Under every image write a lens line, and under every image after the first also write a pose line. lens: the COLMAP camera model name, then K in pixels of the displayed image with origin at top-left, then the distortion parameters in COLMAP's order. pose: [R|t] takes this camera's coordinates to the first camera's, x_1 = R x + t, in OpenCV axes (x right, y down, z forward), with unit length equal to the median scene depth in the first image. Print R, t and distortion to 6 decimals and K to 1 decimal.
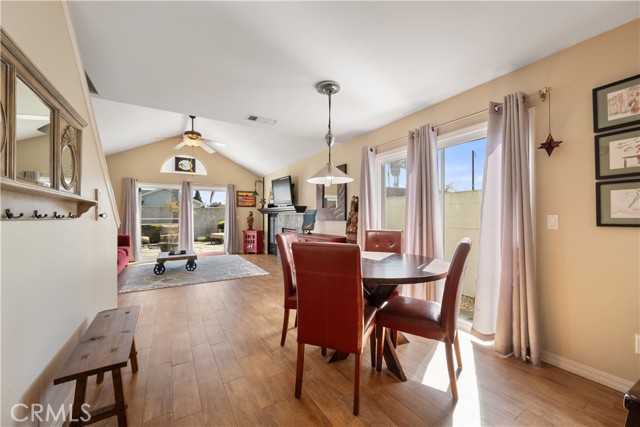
lens RADIAL K [[249.0, 0, 323.4], [0, 249.0, 213.6], [0, 0, 1]] dist [0.002134, -0.000043]
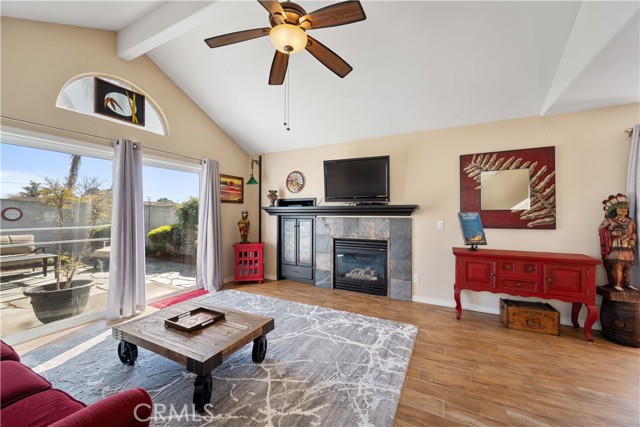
lens RADIAL K [[249.0, 0, 322.4], [0, 249.0, 214.7], [0, 0, 1]] dist [0.002134, -0.000043]
pose [[0.855718, 0.003105, 0.517432, -0.447025], [-0.008636, 0.999928, 0.008281, -0.006694], [-0.517370, -0.011554, 0.855684, 0.410498]]
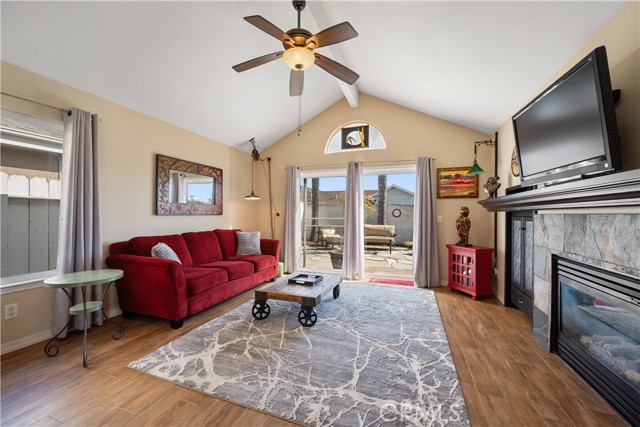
lens RADIAL K [[249.0, 0, 320.6], [0, 249.0, 214.4], [0, 0, 1]] dist [0.002134, -0.000043]
pose [[0.622163, 0.007969, -0.782847, -0.085599], [0.000535, 0.999944, 0.010605, 0.000976], [0.782888, -0.007017, 0.622123, 0.482724]]
